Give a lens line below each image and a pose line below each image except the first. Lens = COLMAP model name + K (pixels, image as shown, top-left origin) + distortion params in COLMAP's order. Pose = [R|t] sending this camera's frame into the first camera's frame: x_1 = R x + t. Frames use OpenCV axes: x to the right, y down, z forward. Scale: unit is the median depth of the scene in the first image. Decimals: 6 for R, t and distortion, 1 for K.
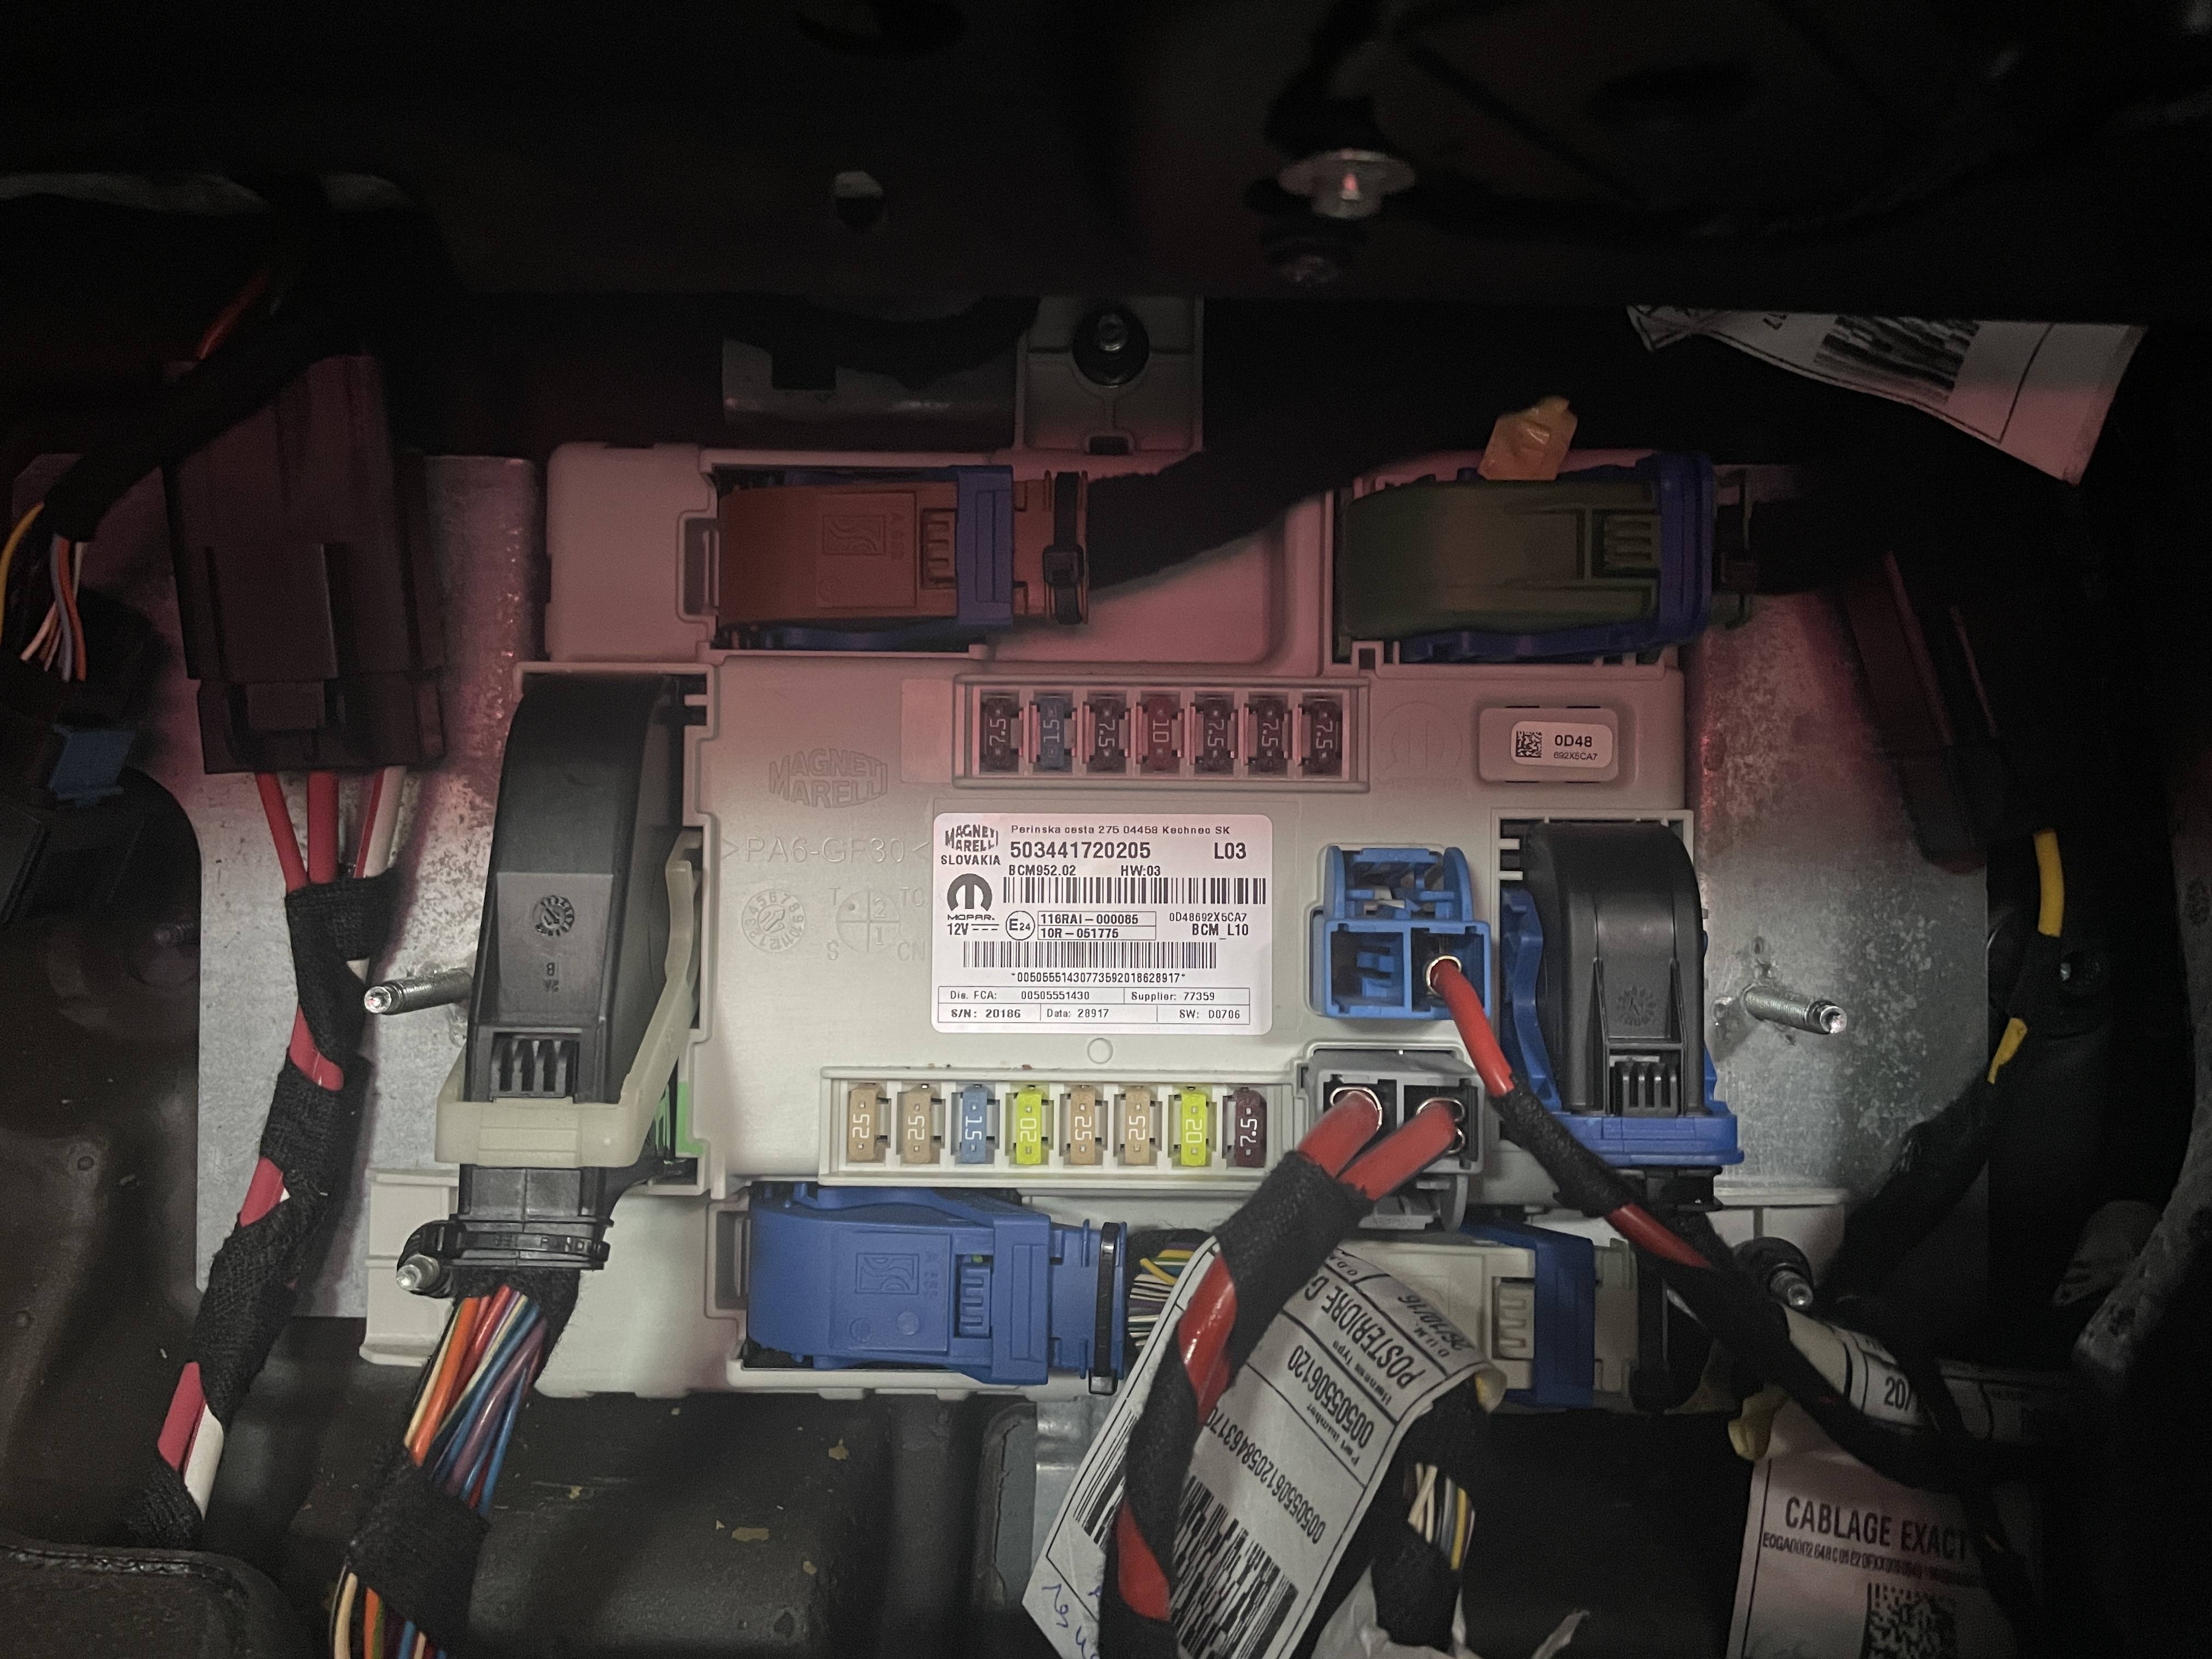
lens RADIAL K [[1711.3, 0, 1108.0], [0, 1711.3, 808.6], [0, 0, 1]] dist [0.101961, -0.174974]
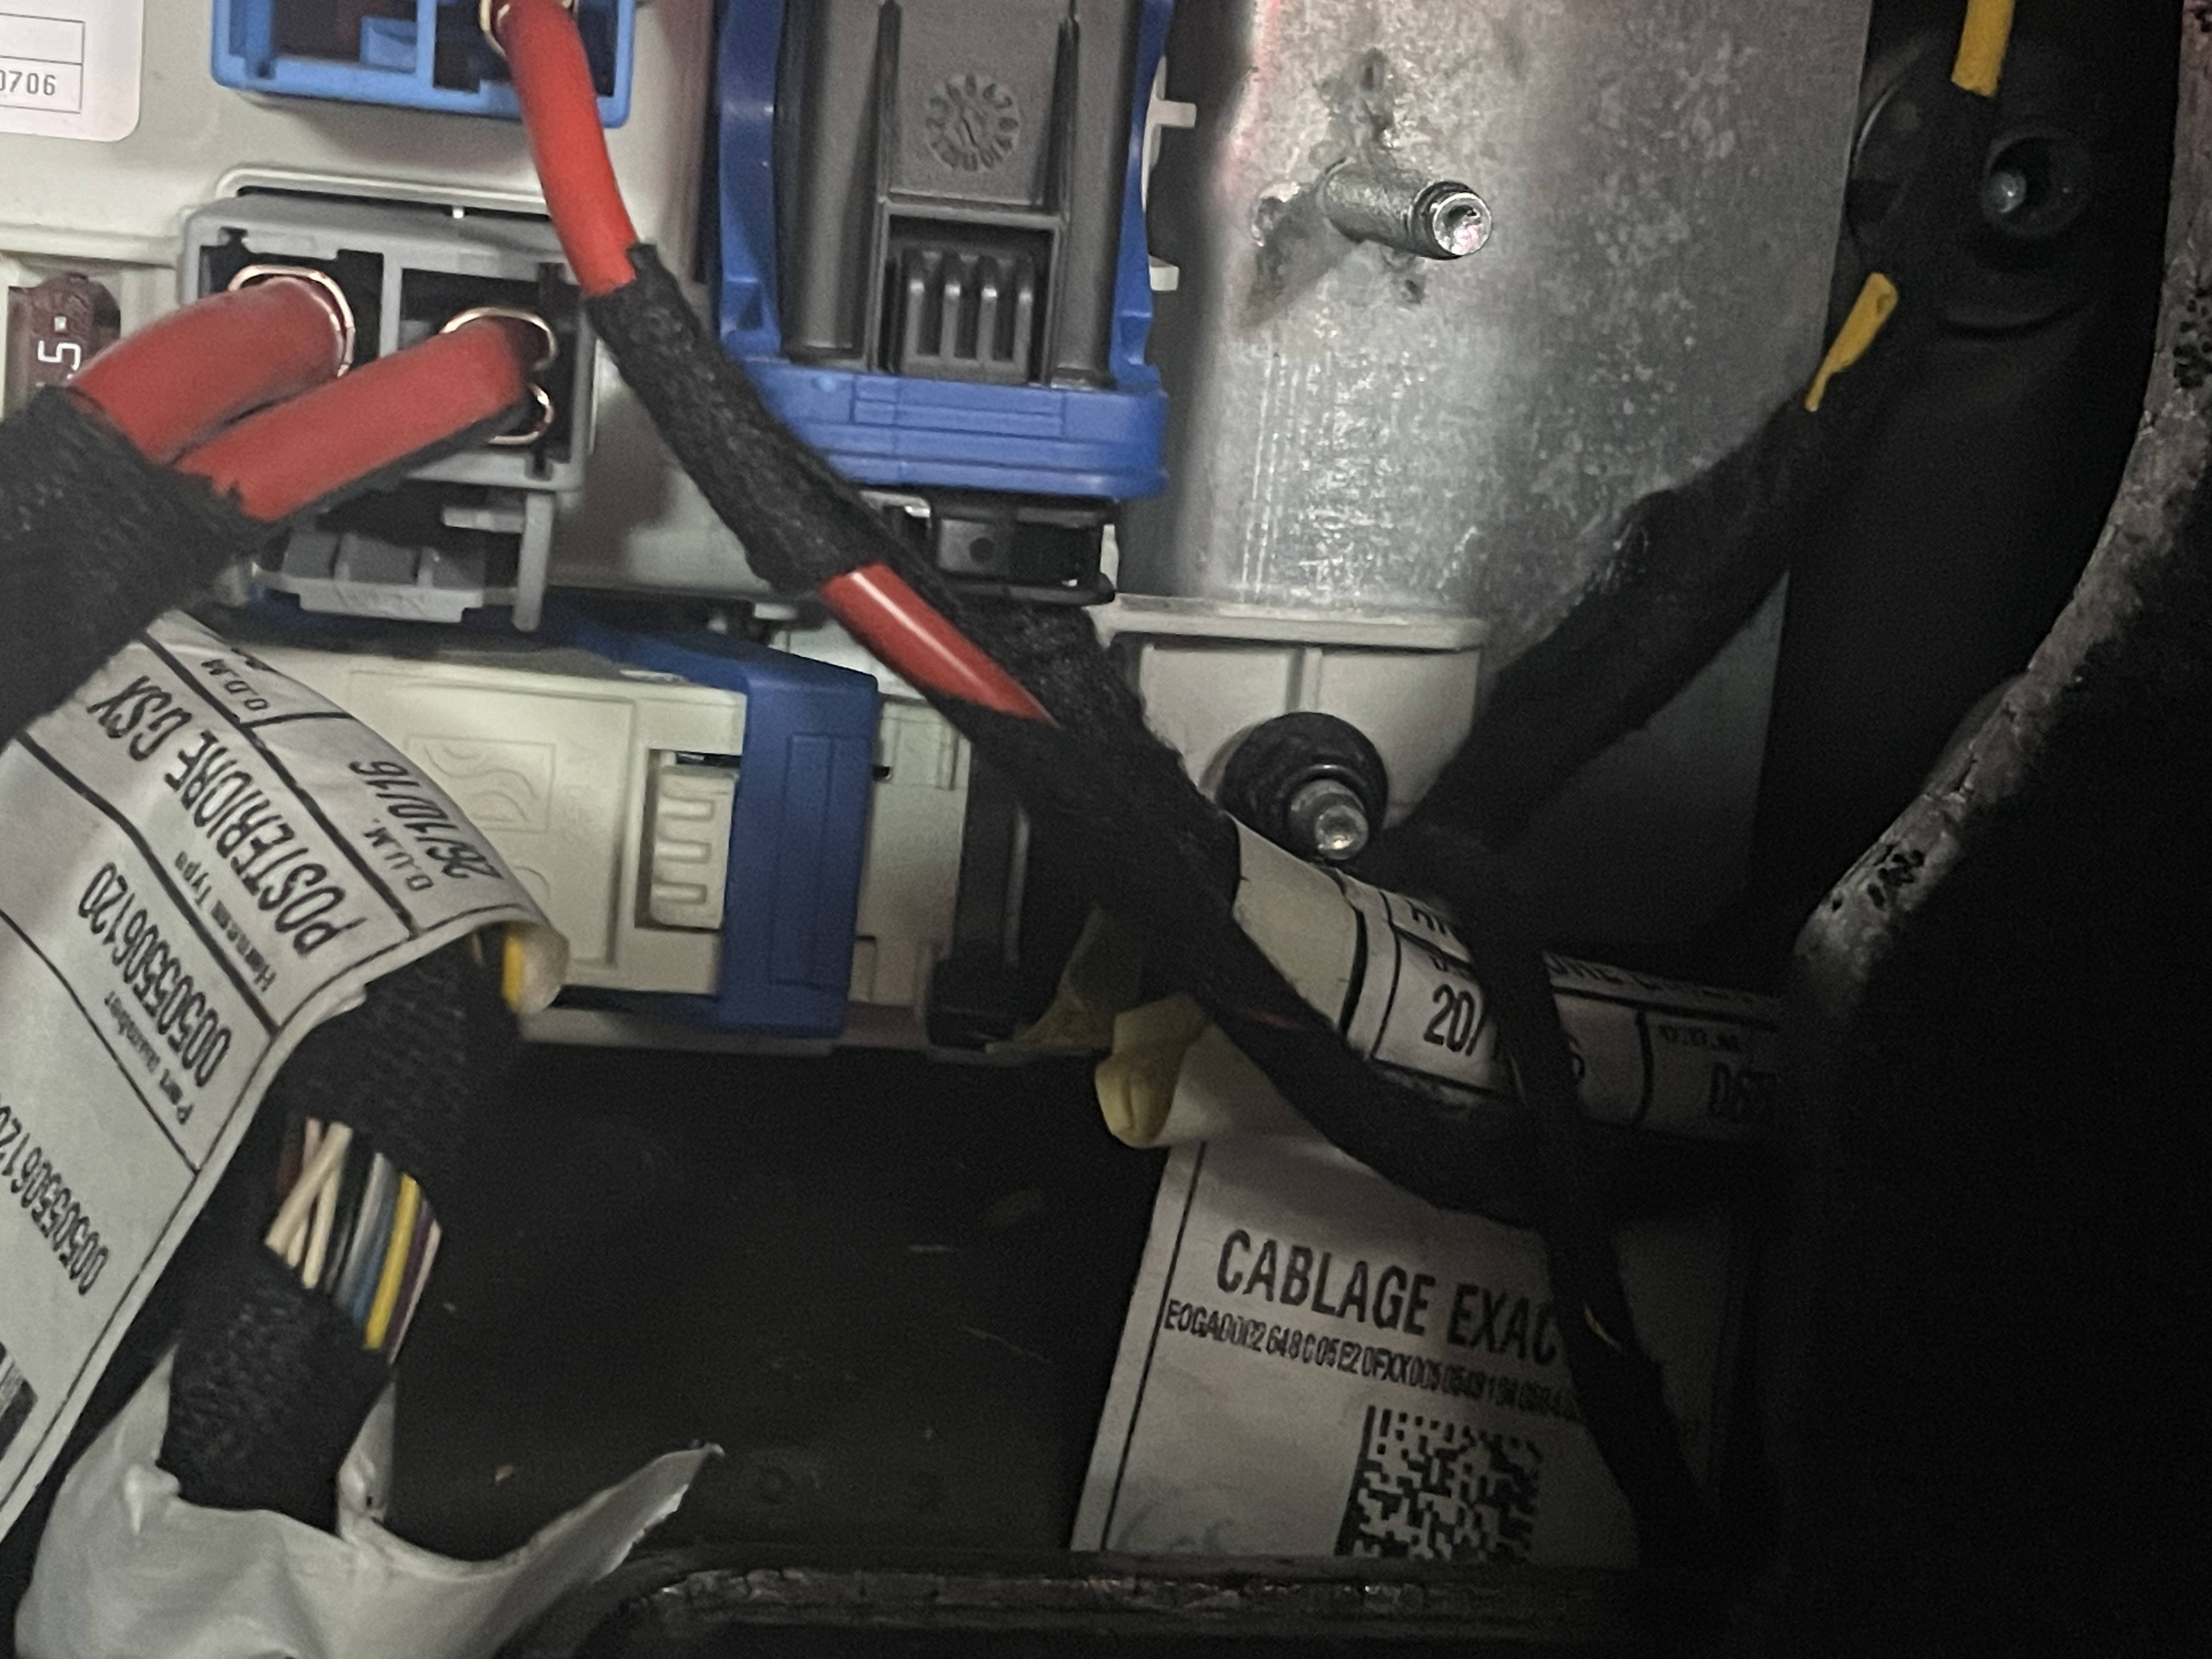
lens RADIAL K [[3571.5, 0, 1130.0], [0, 3571.5, 774.9], [0, 0, 1]] dist [0.163220, -0.508940]
pose [[0.977732, 0.051791, 0.203366, 0.160547], [-0.096978, 0.970896, 0.218991, 0.067782], [-0.186106, -0.233837, 0.954298, 0.111169]]
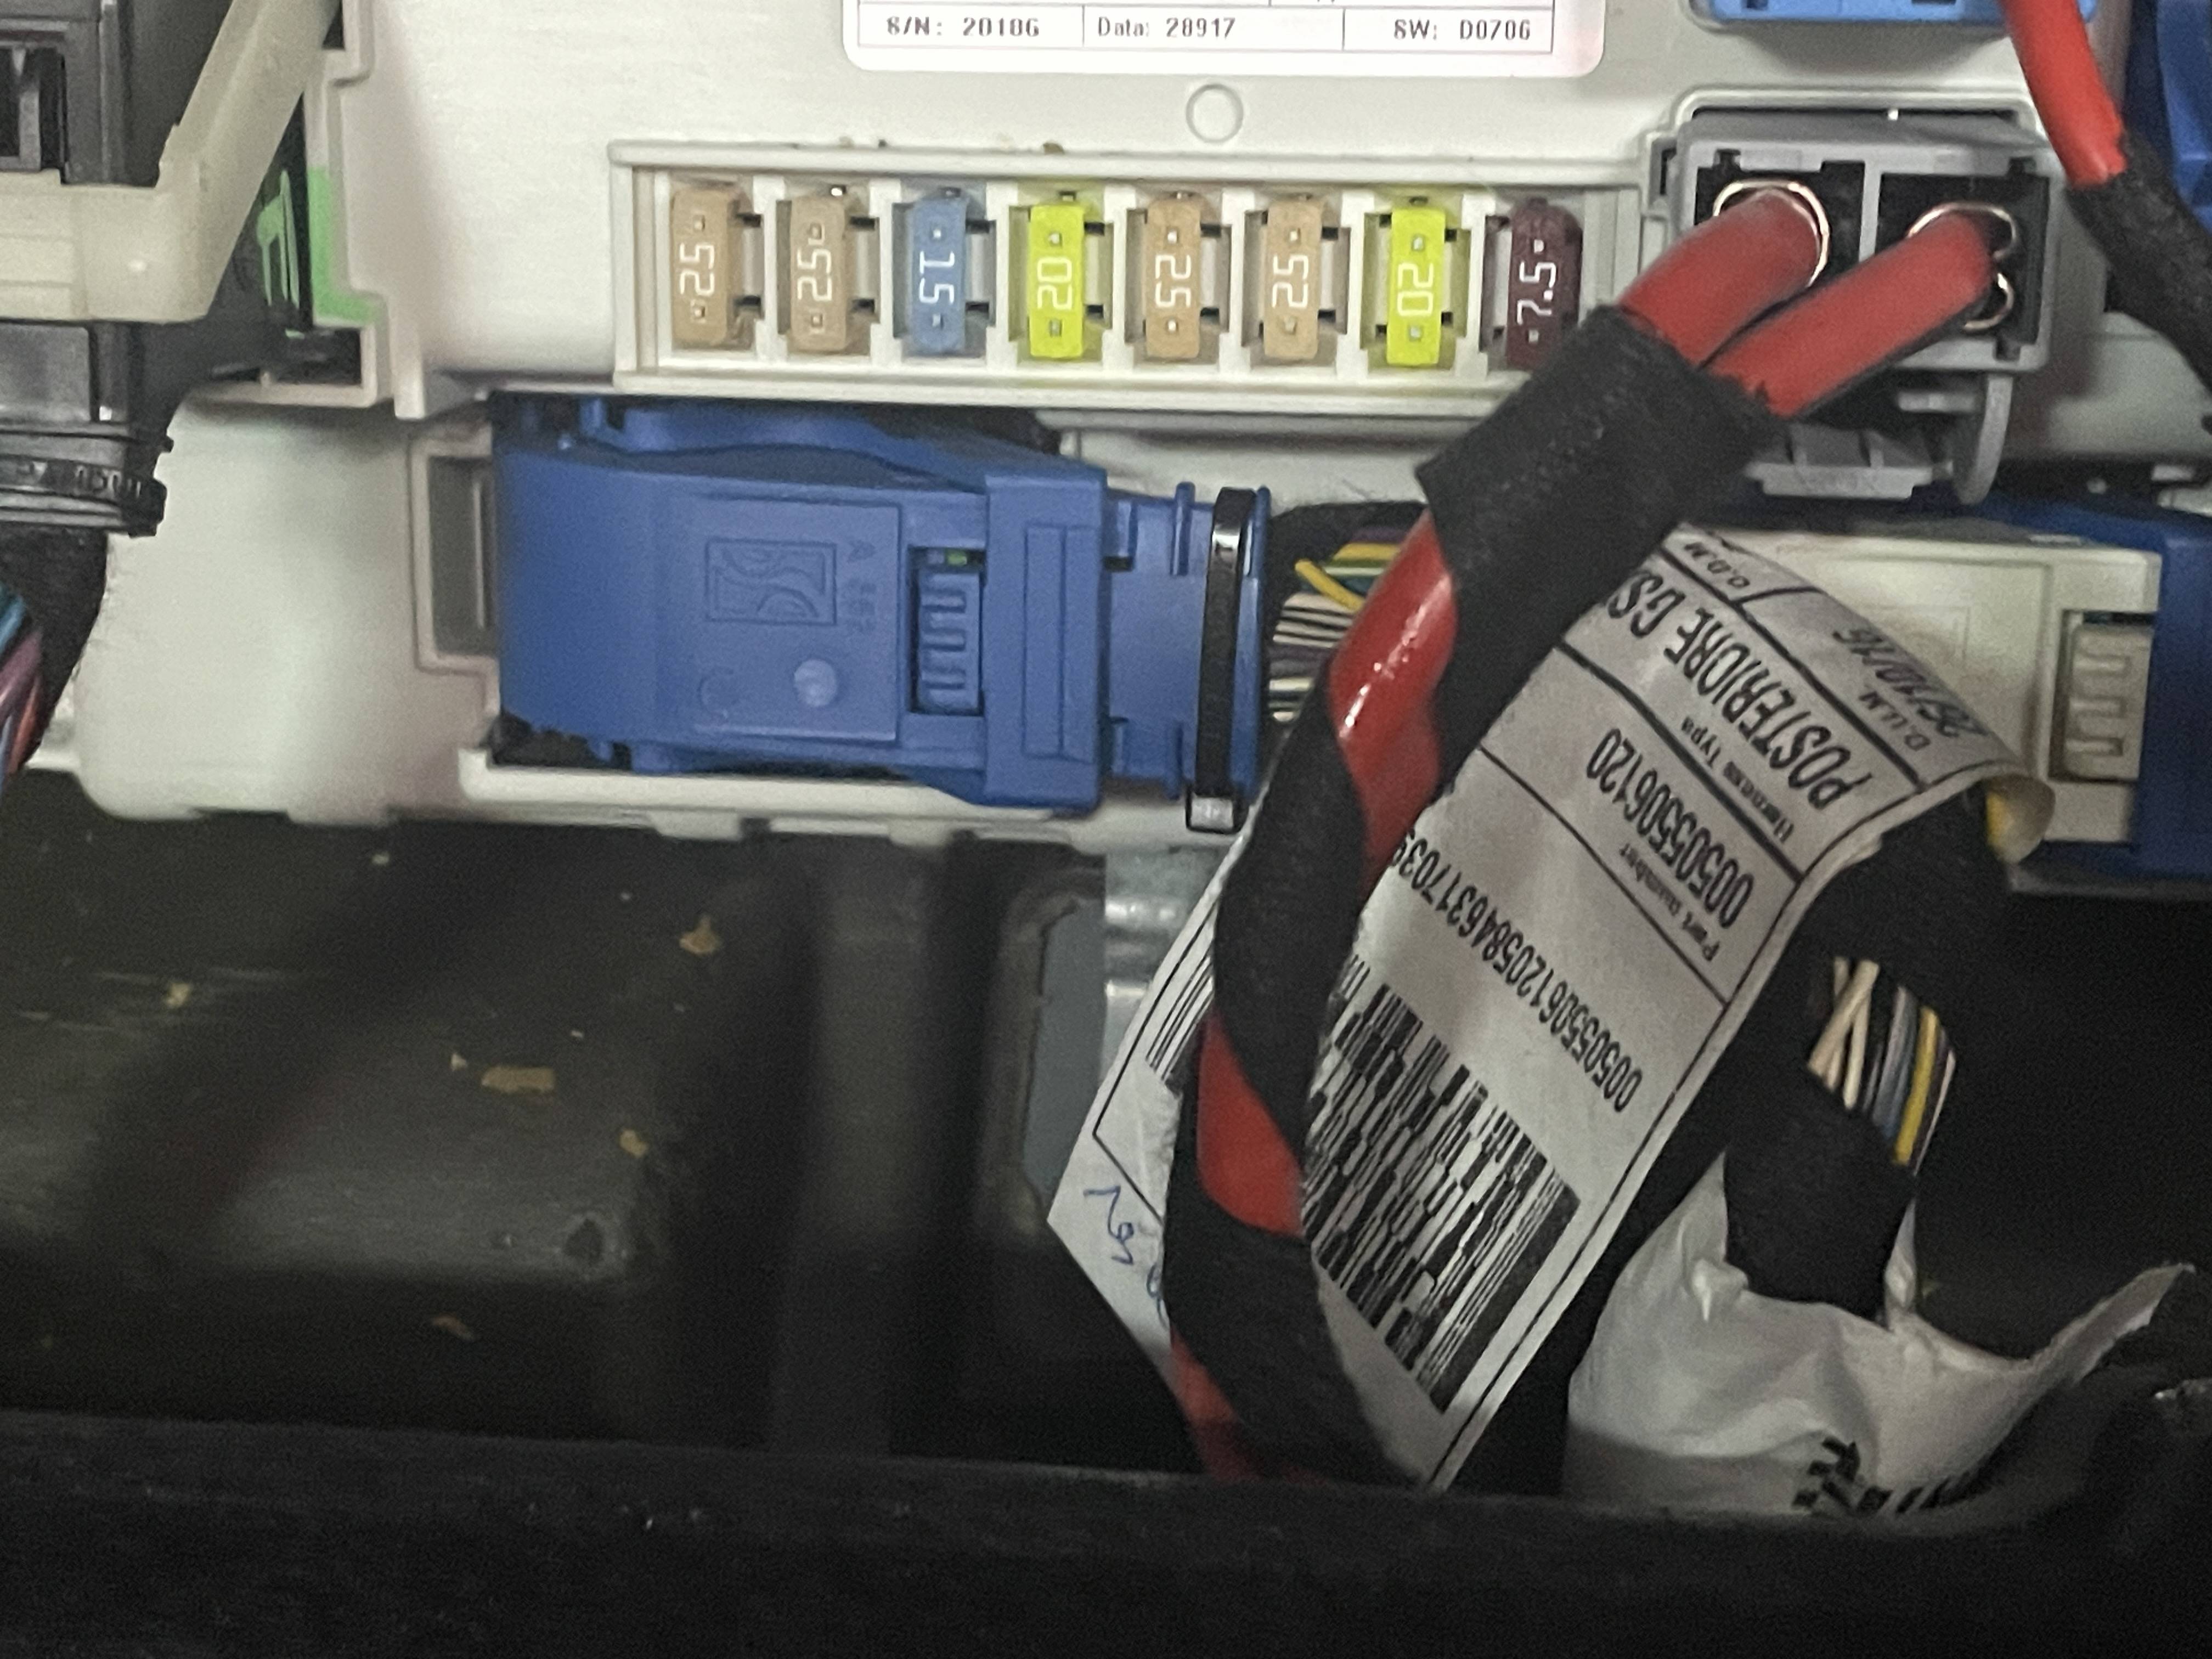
lens RADIAL K [[3557.8, 0, 1070.6], [0, 3557.8, 779.8], [0, 0, 1]] dist [0.199061, -0.701213]
pose [[0.995602, 0.024466, -0.090435, 0.047838], [0.001196, 0.961901, 0.273396, 0.052904], [0.093679, -0.272302, 0.957641, 0.045187]]
